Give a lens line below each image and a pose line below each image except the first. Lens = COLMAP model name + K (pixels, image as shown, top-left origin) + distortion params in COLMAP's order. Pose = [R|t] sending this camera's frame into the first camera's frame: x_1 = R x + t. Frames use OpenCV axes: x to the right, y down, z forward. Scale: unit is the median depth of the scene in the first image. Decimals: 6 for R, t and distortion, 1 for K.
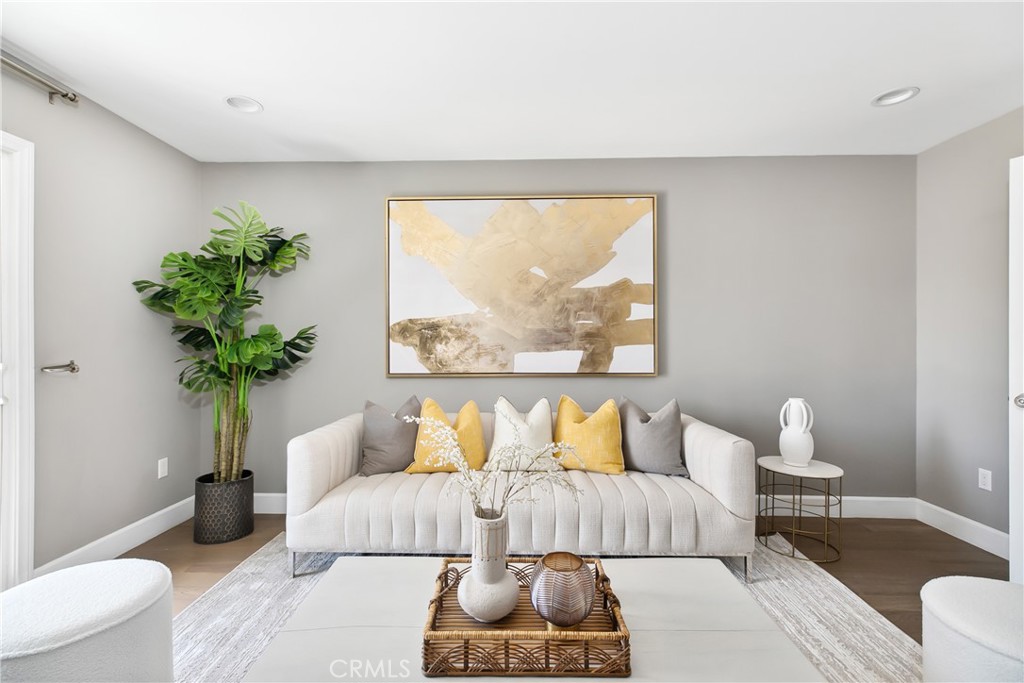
lens RADIAL K [[466.7, 0, 509.7], [0, 466.7, 322.3], [0, 0, 1]] dist [0.012557, -0.000081]
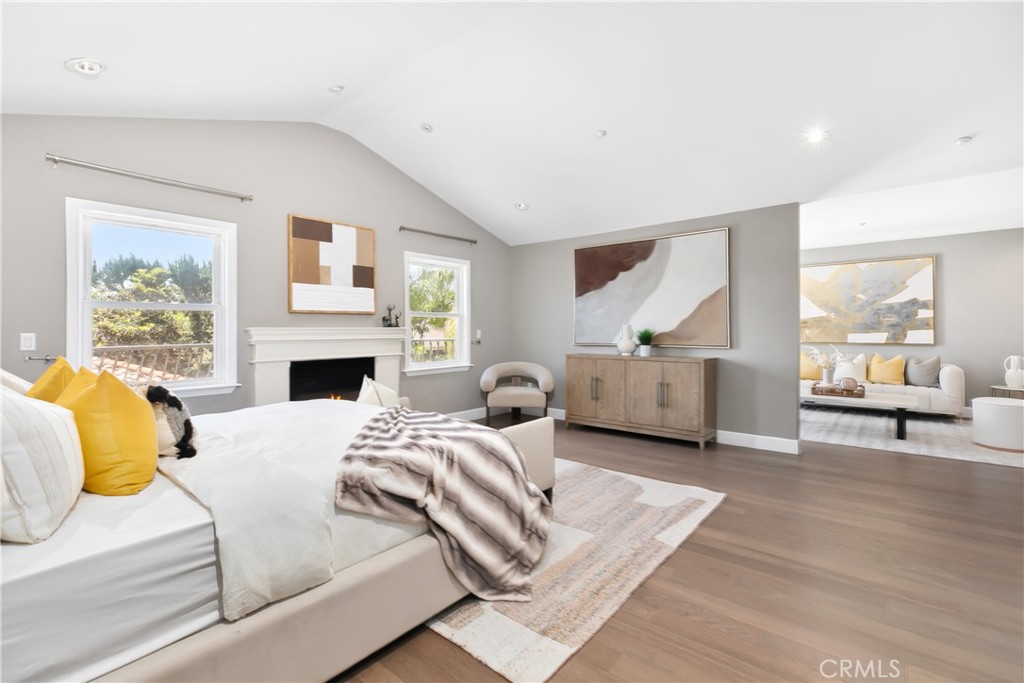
lens RADIAL K [[466.7, 0, 509.7], [0, 466.7, 322.3], [0, 0, 1]] dist [0.012557, -0.000081]
pose [[0.782489, -0.008991, -0.622599, 0.142546], [0.034390, 0.998994, 0.028795, -0.107104], [0.621714, -0.043943, 0.782011, -1.734446]]
